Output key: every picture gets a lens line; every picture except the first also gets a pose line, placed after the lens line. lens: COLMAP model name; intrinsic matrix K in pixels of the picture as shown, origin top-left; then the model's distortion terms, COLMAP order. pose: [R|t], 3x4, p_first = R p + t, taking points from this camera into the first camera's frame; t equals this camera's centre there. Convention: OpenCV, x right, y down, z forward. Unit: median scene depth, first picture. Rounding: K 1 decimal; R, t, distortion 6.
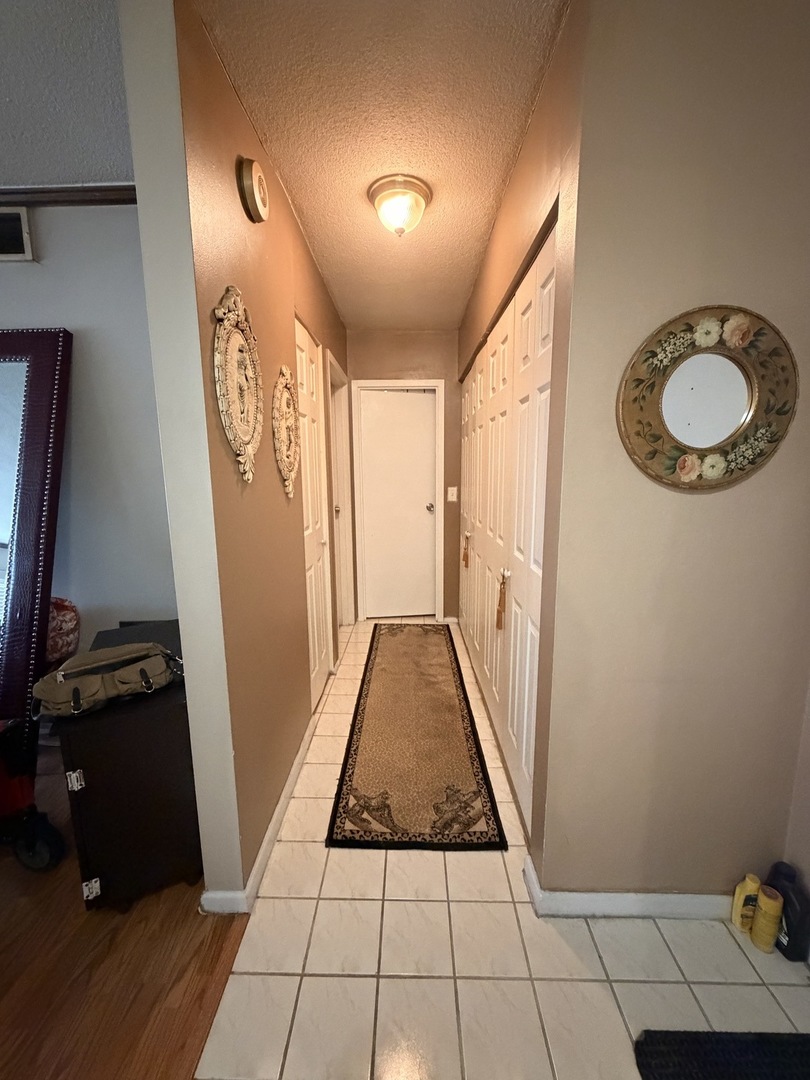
lens RADIAL K [[429.6, 0, 404.7], [0, 429.6, 537.7], [0, 0, 1]] dist [-0.000168, 0.000225]
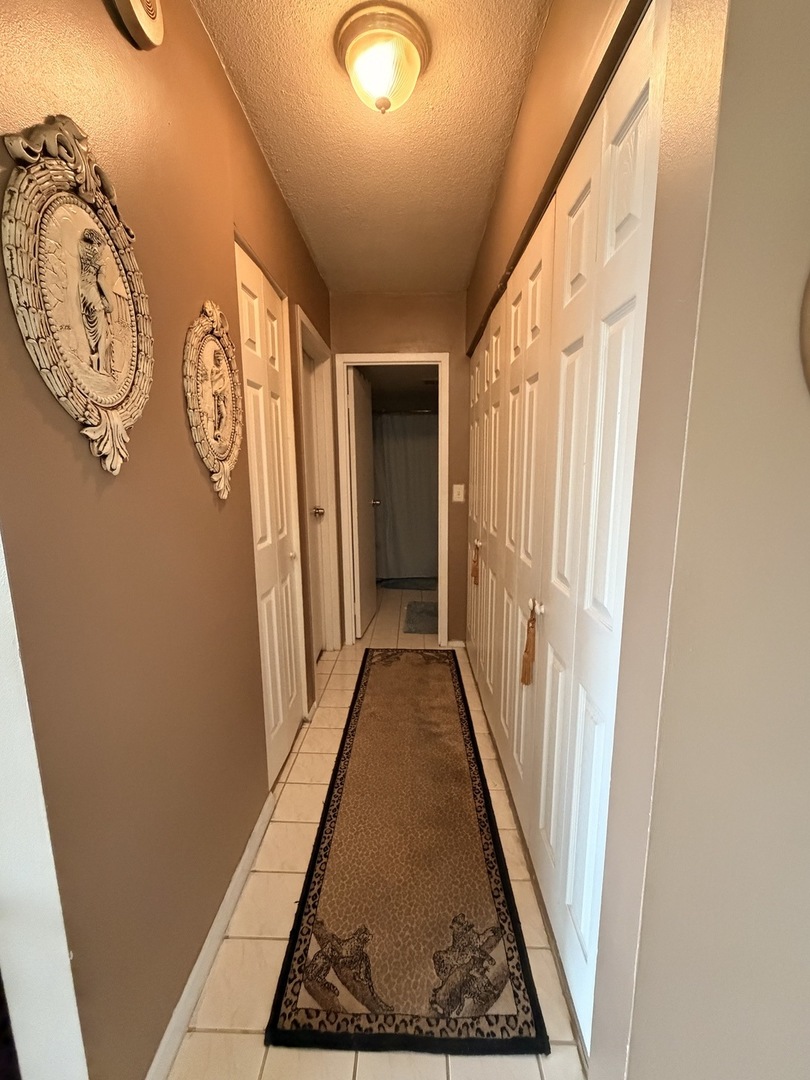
lens RADIAL K [[429.6, 0, 404.7], [0, 429.6, 537.7], [0, 0, 1]] dist [-0.000168, 0.000225]
pose [[0.999945, -0.001414, -0.010376, 0.028875], [0.001444, 0.999995, 0.002815, -0.033592], [0.010372, -0.002830, 0.999942, 0.322795]]
